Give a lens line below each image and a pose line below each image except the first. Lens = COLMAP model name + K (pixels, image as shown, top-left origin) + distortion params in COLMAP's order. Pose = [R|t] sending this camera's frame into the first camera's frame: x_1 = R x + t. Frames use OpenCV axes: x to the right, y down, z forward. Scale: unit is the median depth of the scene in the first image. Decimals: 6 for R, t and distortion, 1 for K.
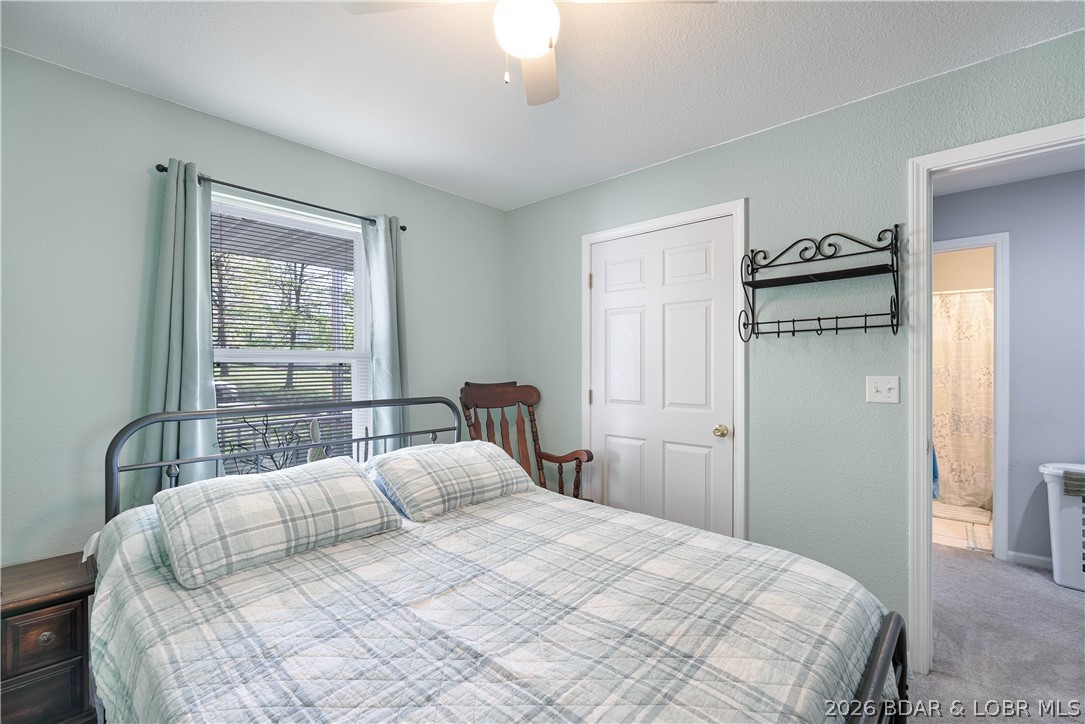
lens RADIAL K [[477.7, 0, 544.7], [0, 477.7, 365.9], [0, 0, 1]] dist [-0.004145, 0.000557]
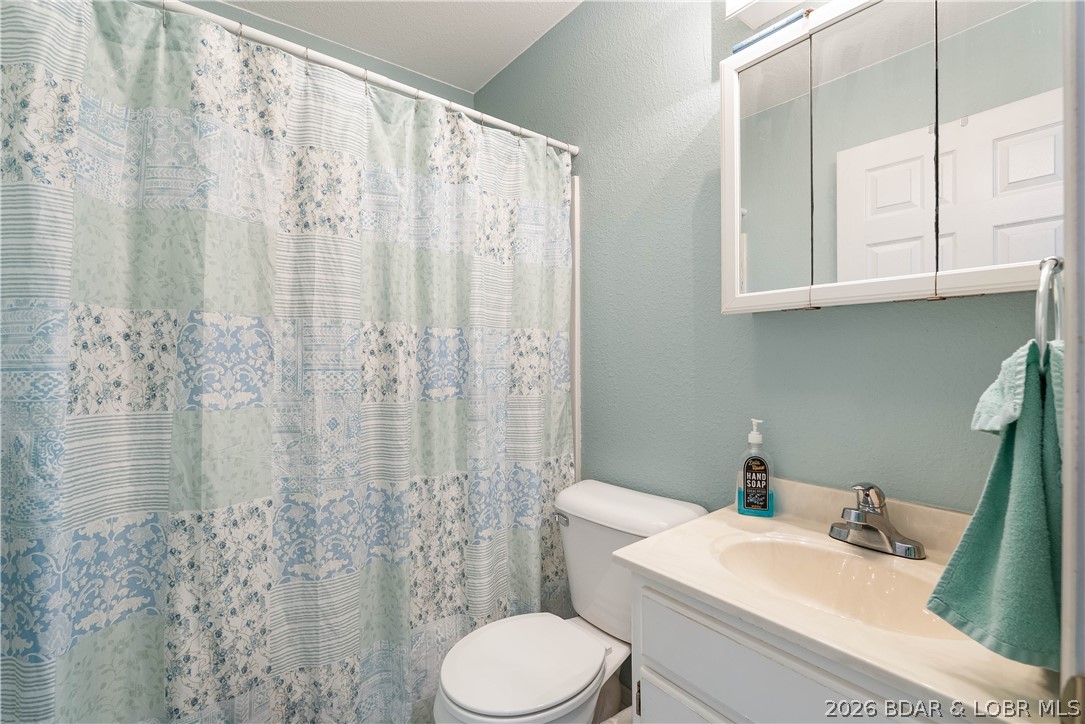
lens RADIAL K [[477.7, 0, 544.0], [0, 477.7, 359.5], [0, 0, 1]] dist [-0.004145, 0.000557]
pose [[0.155251, -0.014611, 0.987767, 0.609661], [0.005583, 0.999888, 0.013913, 0.018260], [-0.987859, 0.003355, 0.155315, 0.807720]]
